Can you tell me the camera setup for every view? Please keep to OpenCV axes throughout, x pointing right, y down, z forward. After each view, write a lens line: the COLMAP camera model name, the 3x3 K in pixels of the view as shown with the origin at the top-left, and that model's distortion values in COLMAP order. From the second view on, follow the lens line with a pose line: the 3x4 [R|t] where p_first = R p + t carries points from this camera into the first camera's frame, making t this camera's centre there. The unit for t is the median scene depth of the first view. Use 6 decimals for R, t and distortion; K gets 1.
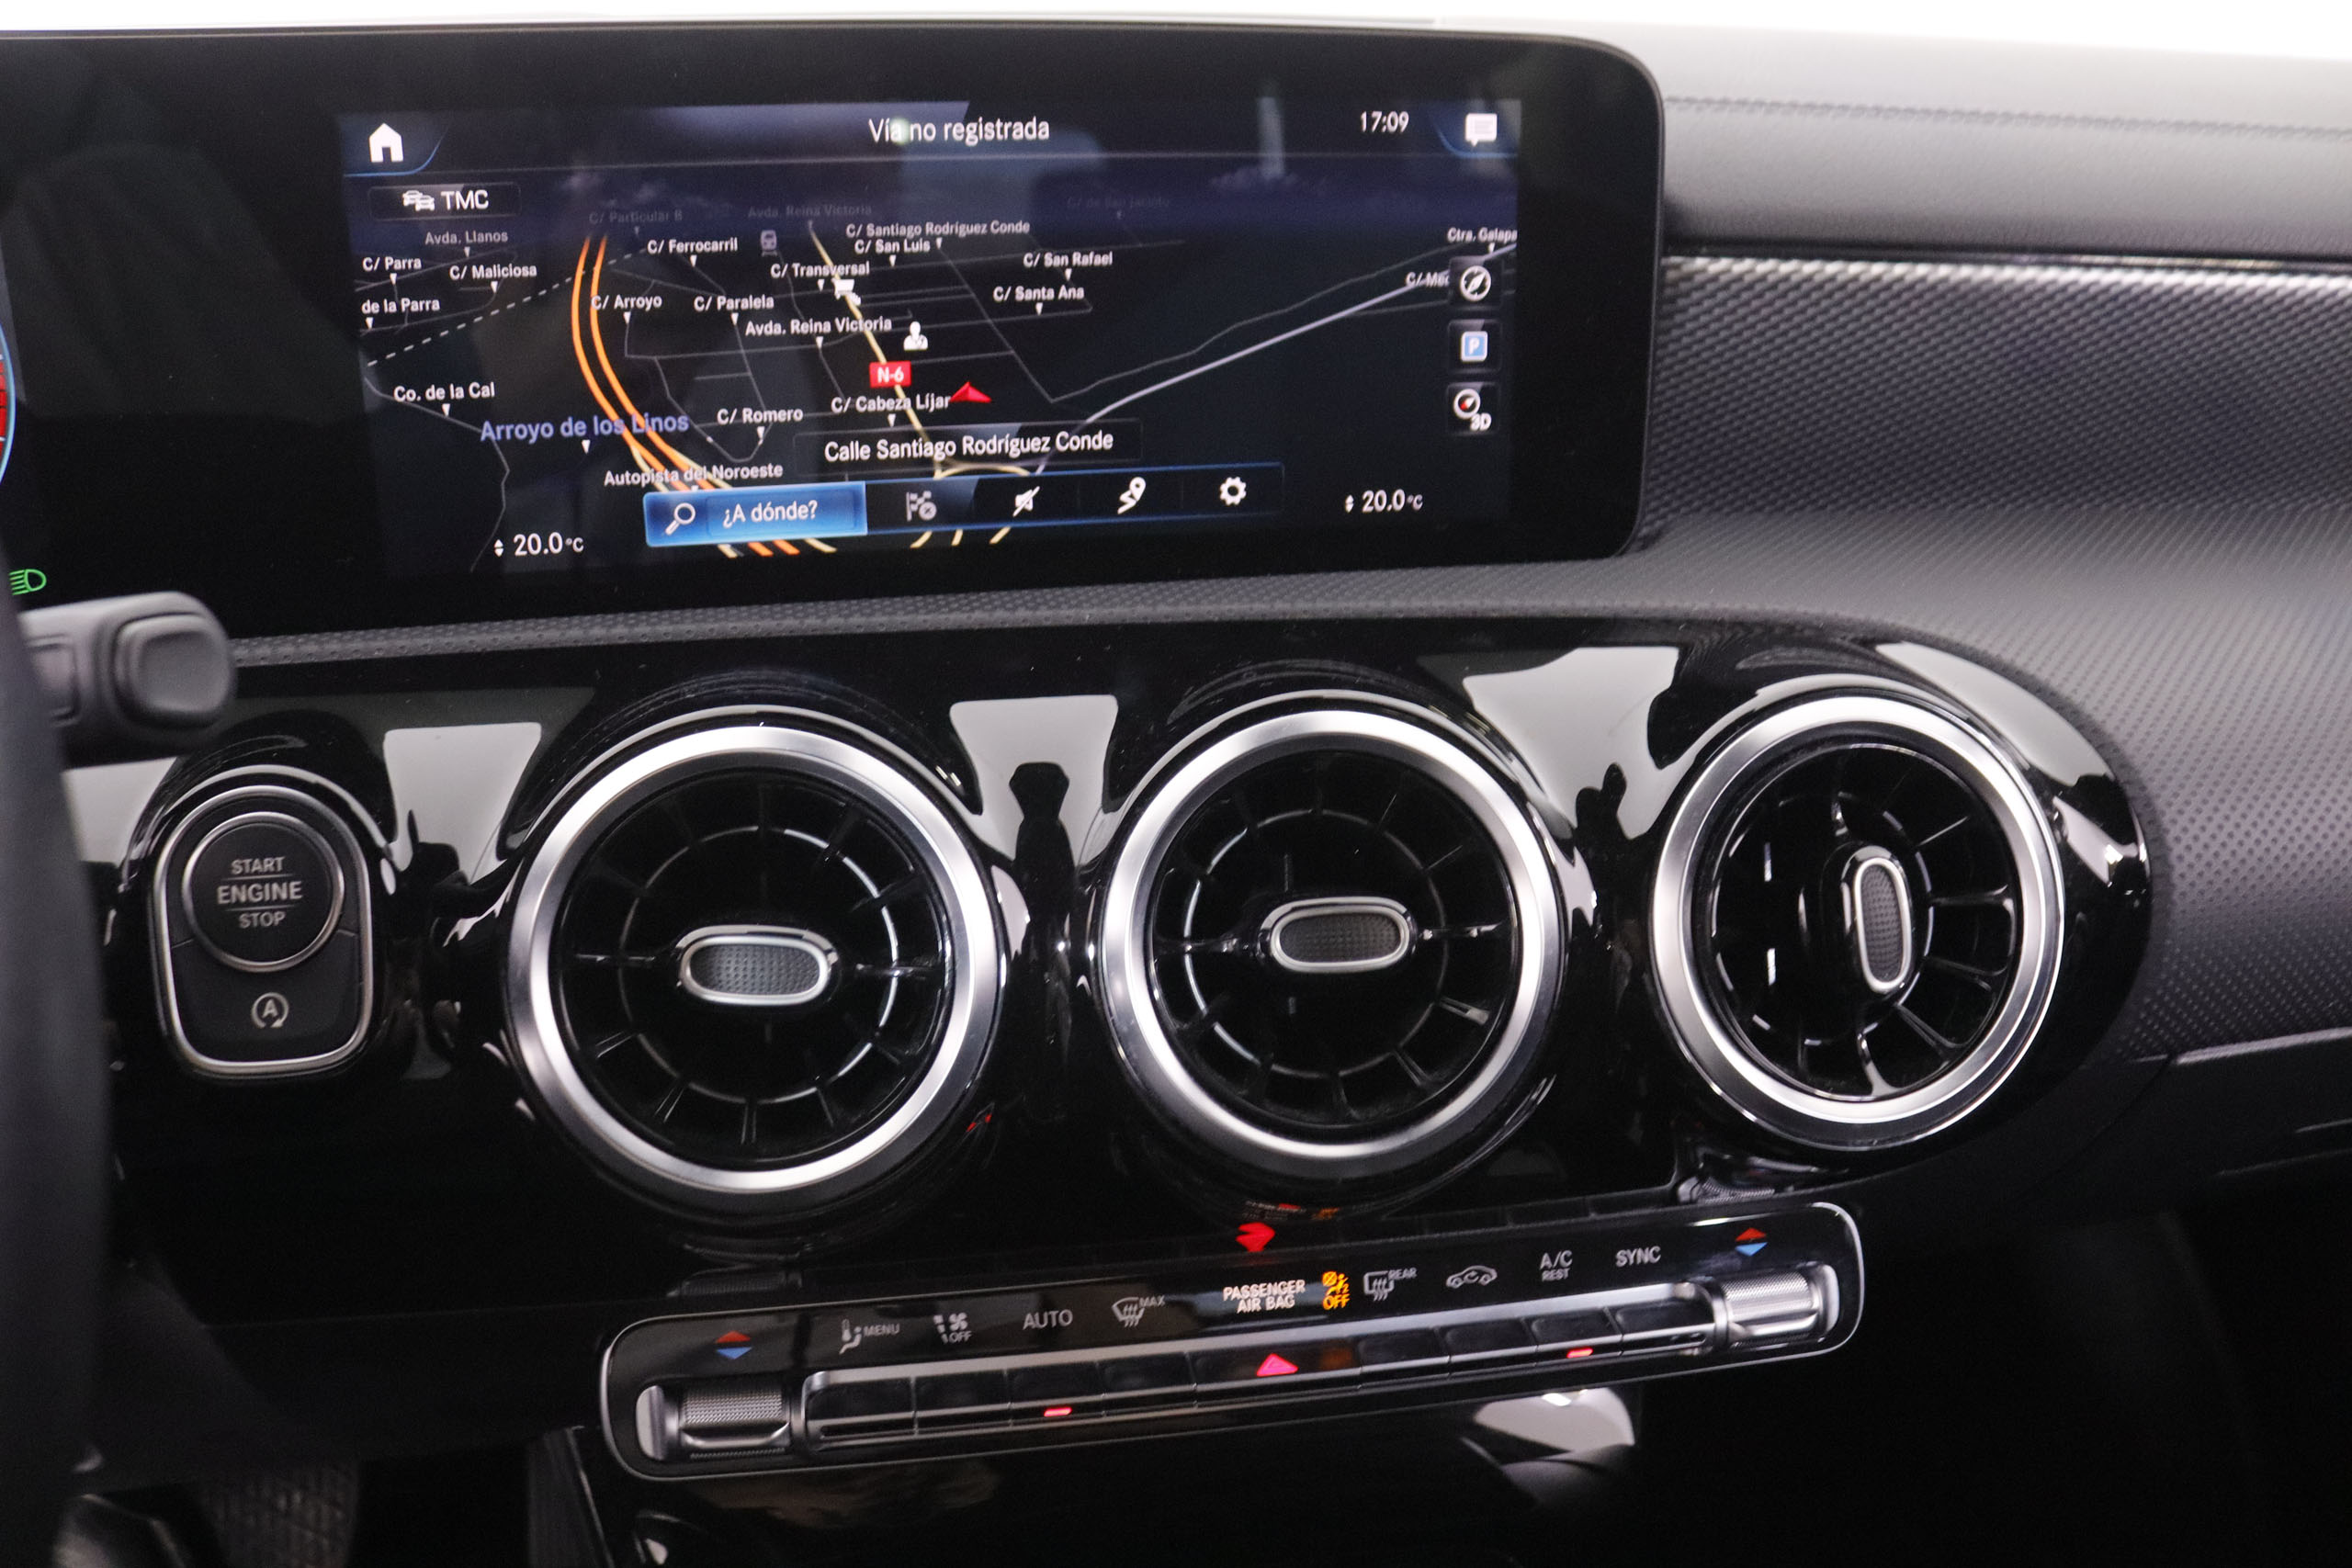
lens RADIAL K [[1963.5, 0, 1169.4], [0, 1963.5, 787.5], [0, 0, 1]] dist [-0.178341, 0.152681]
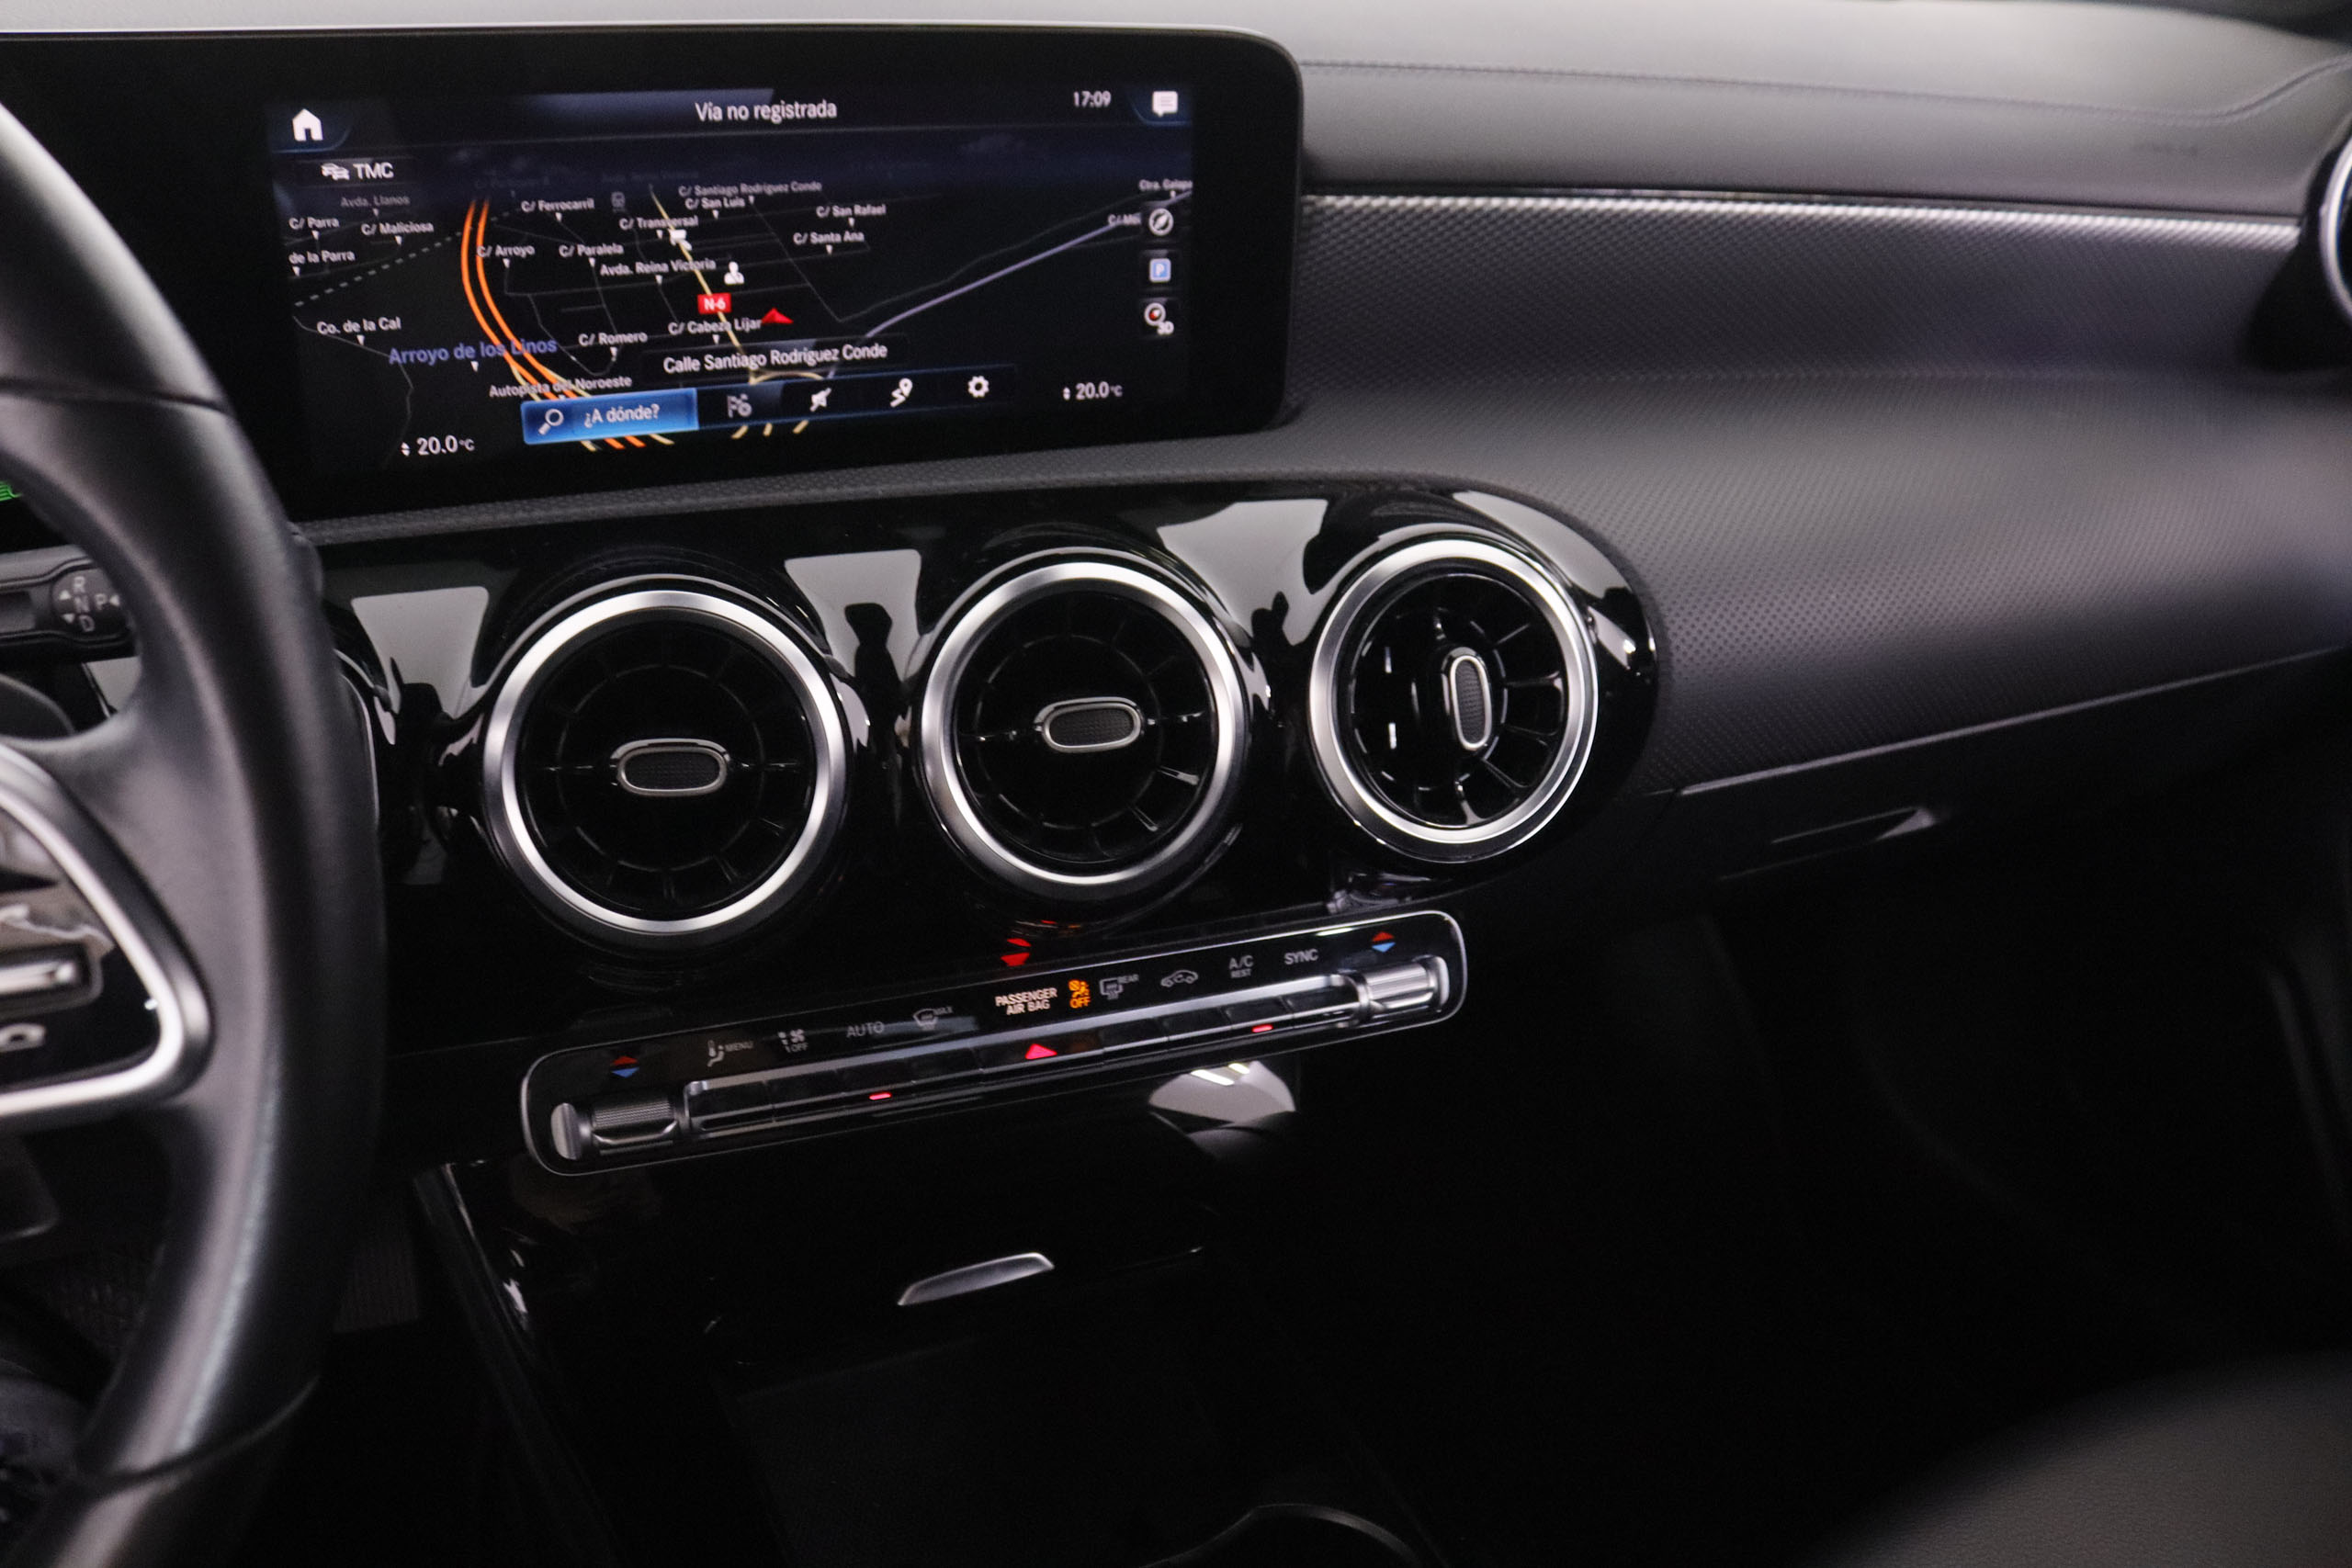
lens RADIAL K [[1963.5, 0, 1169.4], [0, 1963.5, 787.5], [0, 0, 1]] dist [-0.178341, 0.152681]
pose [[0.979656, -0.050634, 0.194192, -0.116432], [0.029894, 0.993671, 0.108279, -0.026186], [-0.198446, -0.100271, 0.974969, -0.330904]]
